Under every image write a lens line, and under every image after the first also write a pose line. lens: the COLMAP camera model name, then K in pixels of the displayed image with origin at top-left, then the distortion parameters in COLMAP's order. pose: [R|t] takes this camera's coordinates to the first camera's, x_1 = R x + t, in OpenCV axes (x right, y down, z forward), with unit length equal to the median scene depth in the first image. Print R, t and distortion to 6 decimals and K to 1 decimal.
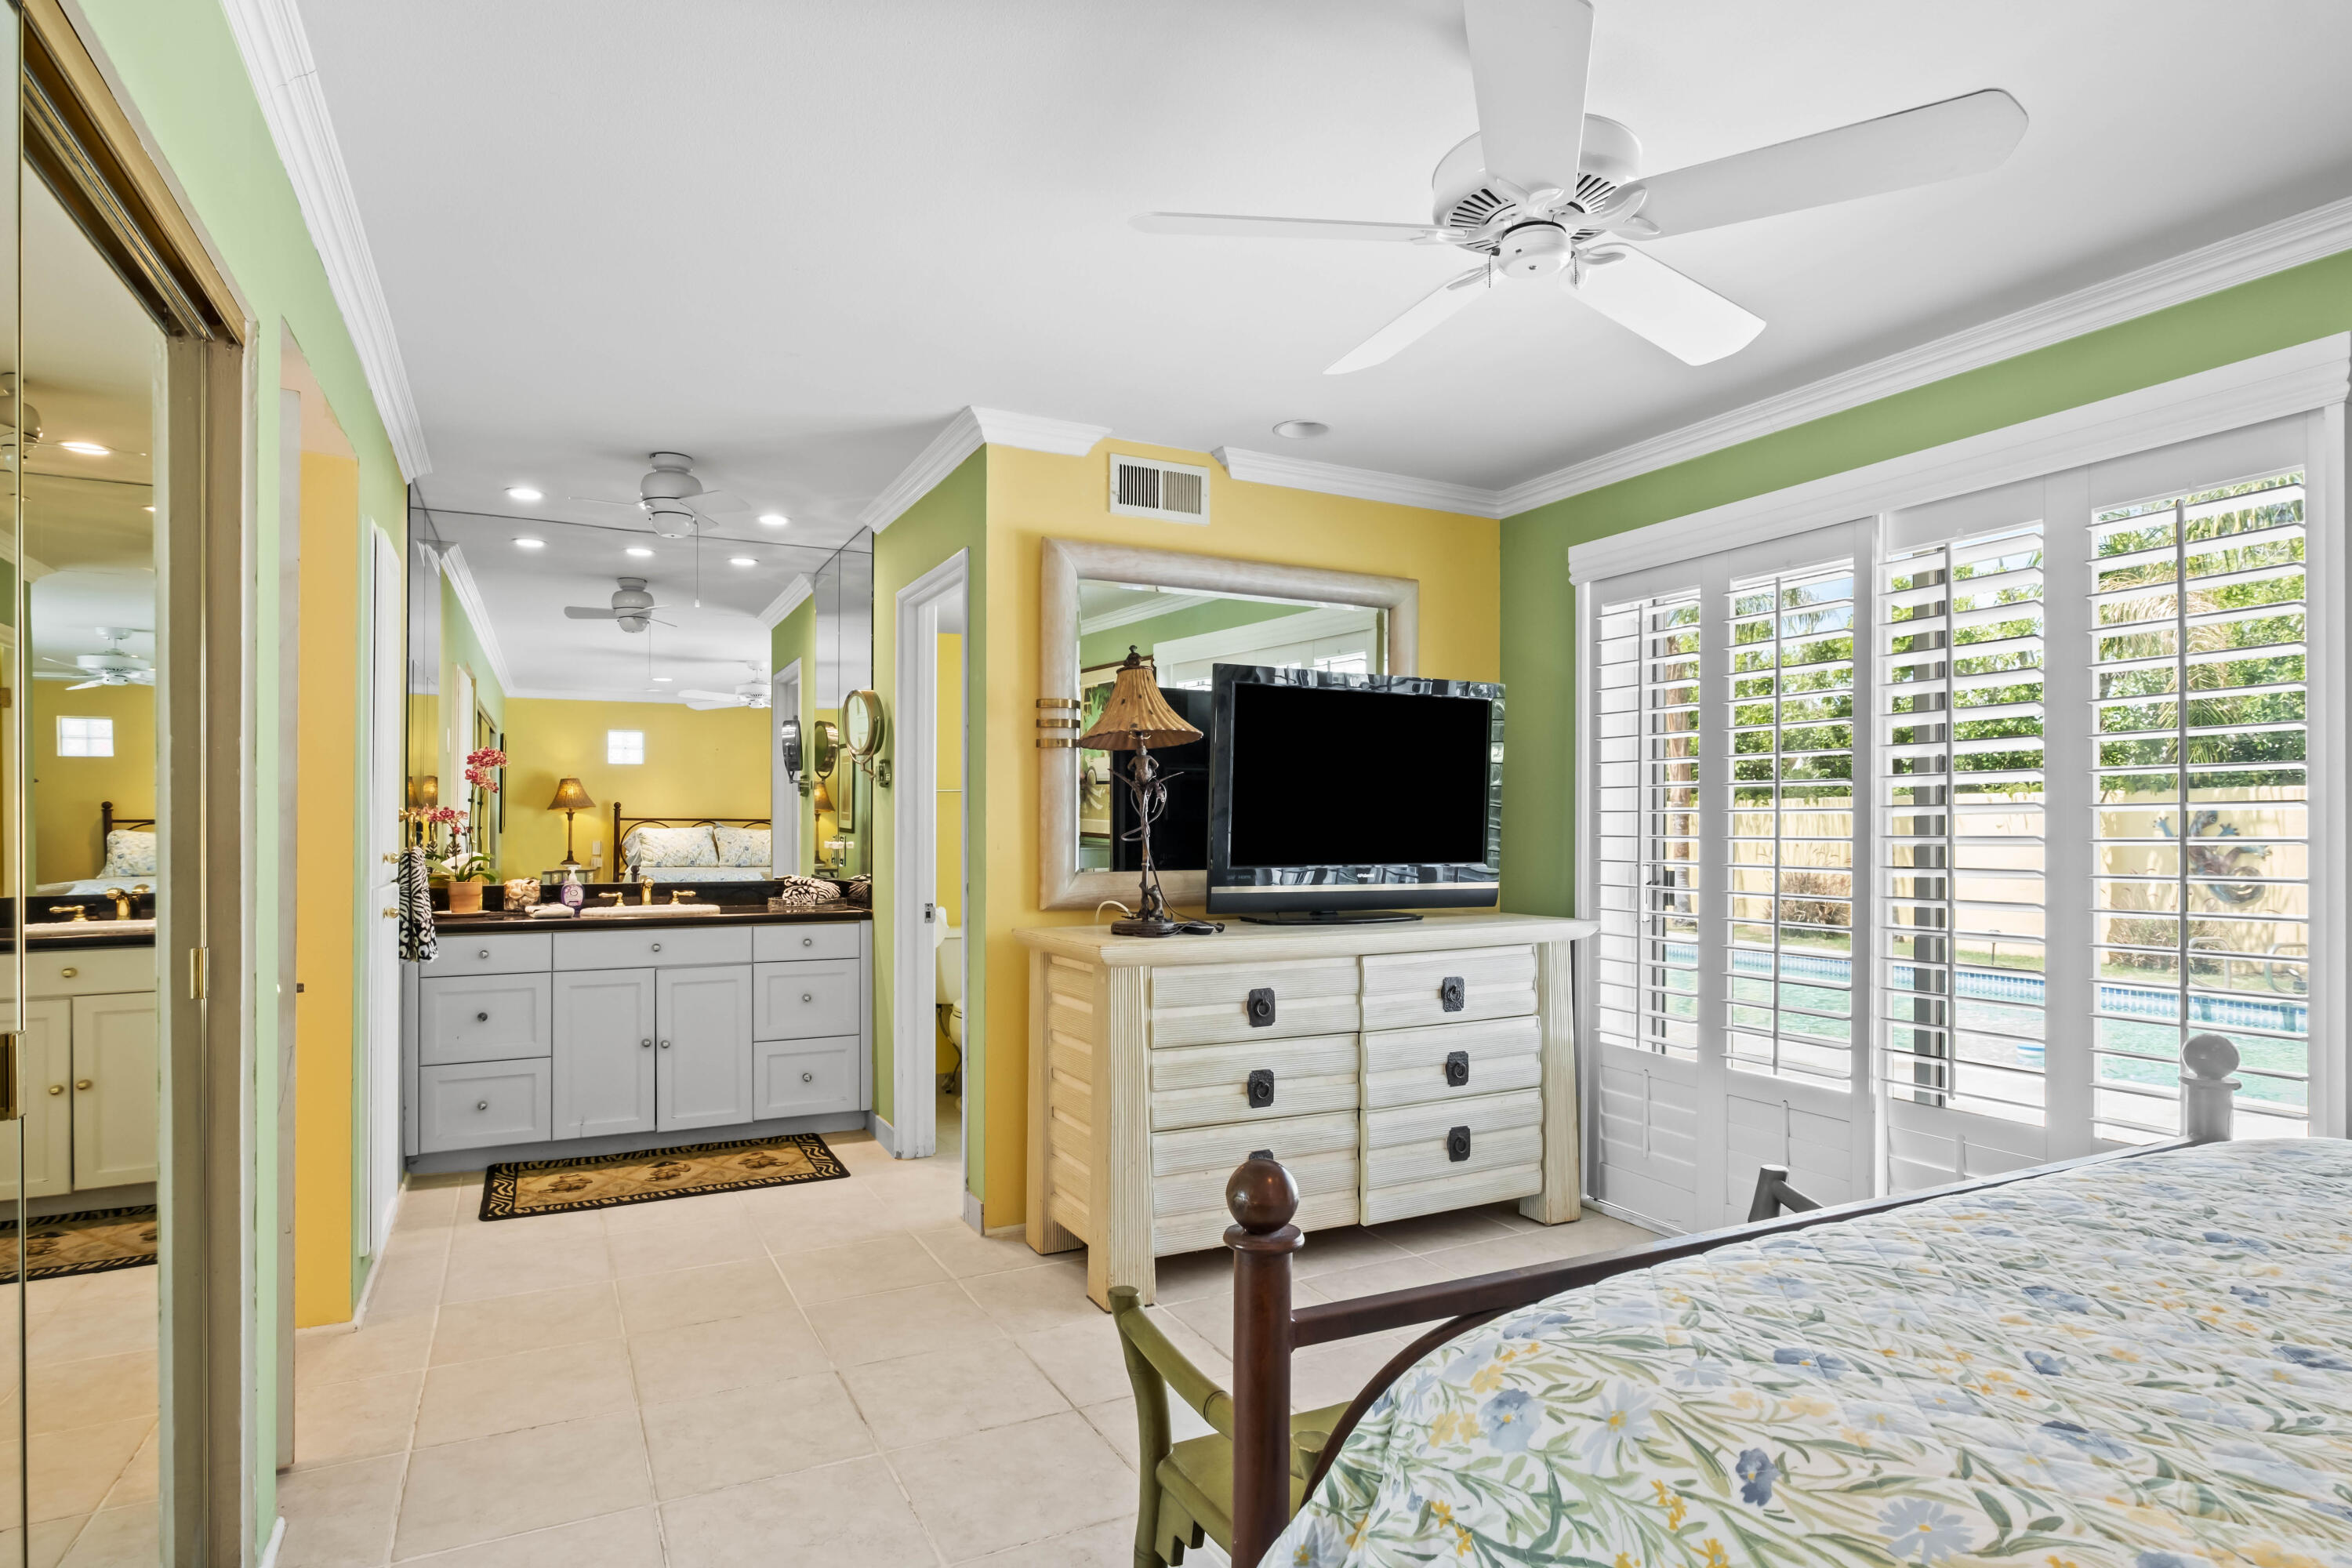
lens RADIAL K [[1208.9, 0, 1176.3], [0, 1208.9, 820.5], [0, 0, 1]] dist [-0.012003, 0.000258]
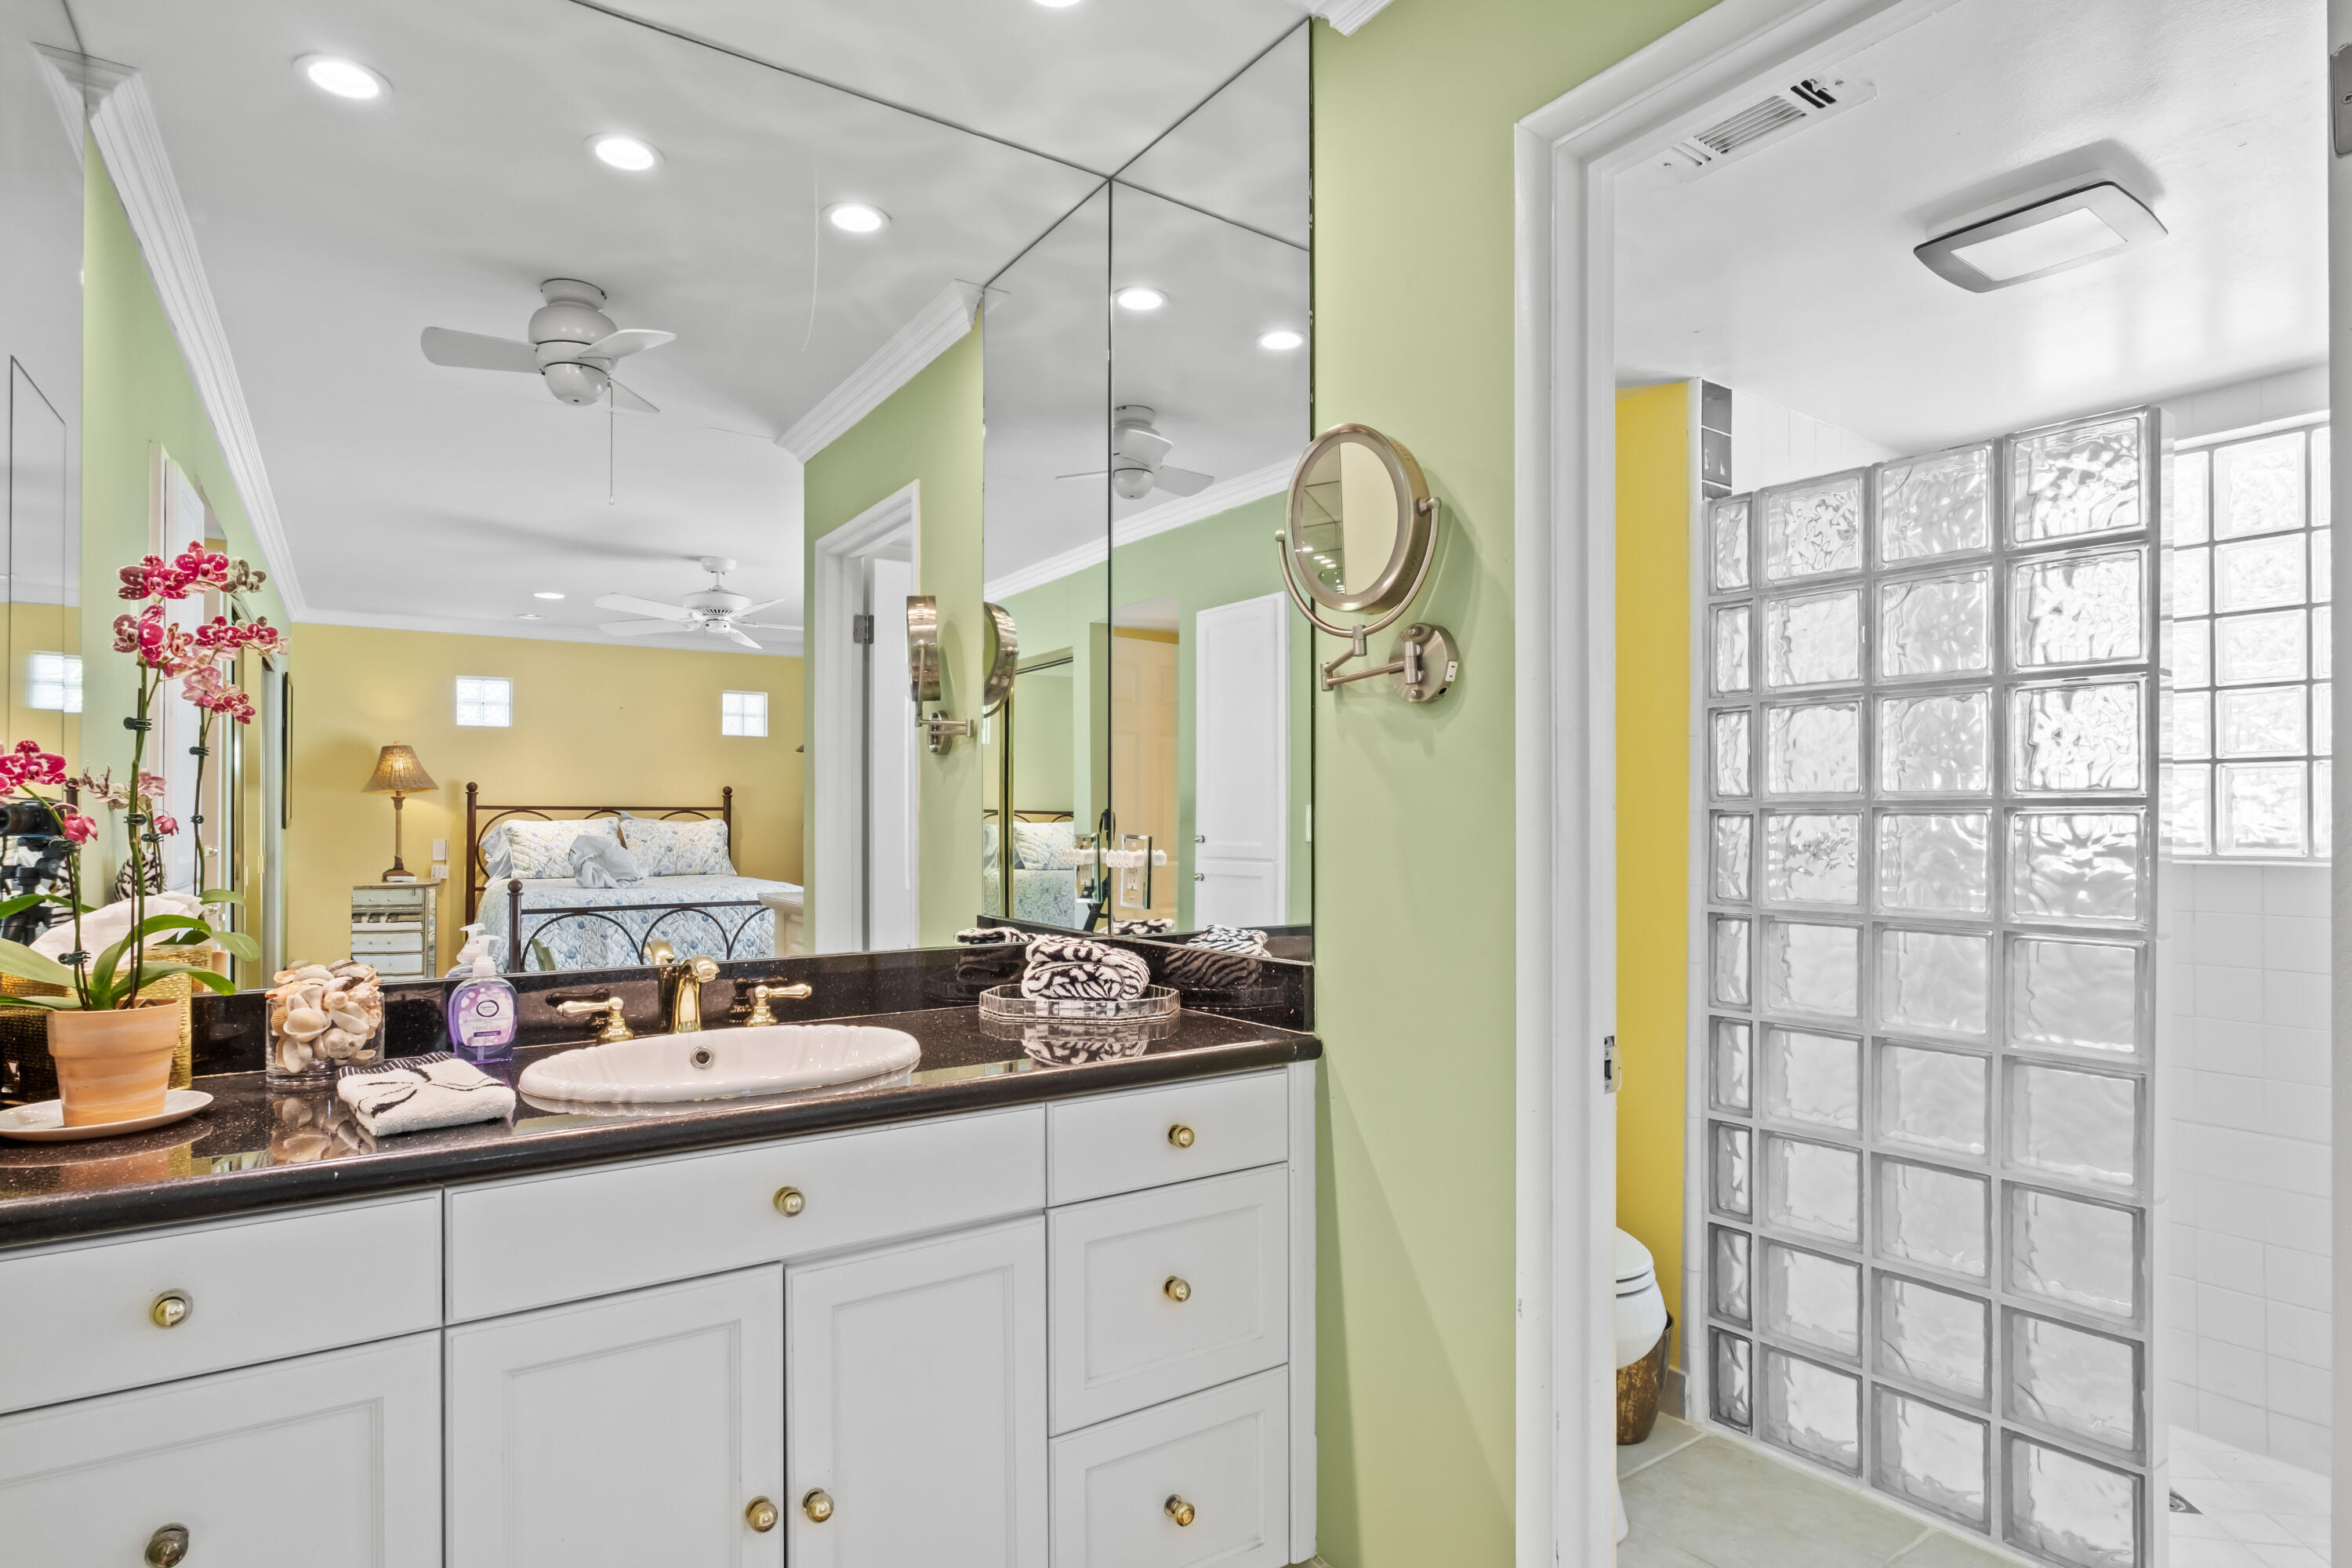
lens RADIAL K [[1208.9, 0, 1176.3], [0, 1208.9, 820.5], [0, 0, 1]] dist [-0.012003, 0.000258]
pose [[0.992525, -0.003483, 0.121989, -0.280228], [0.002538, 0.999966, 0.007897, 0.003118], [-0.122012, -0.007528, 0.992500, 0.514527]]
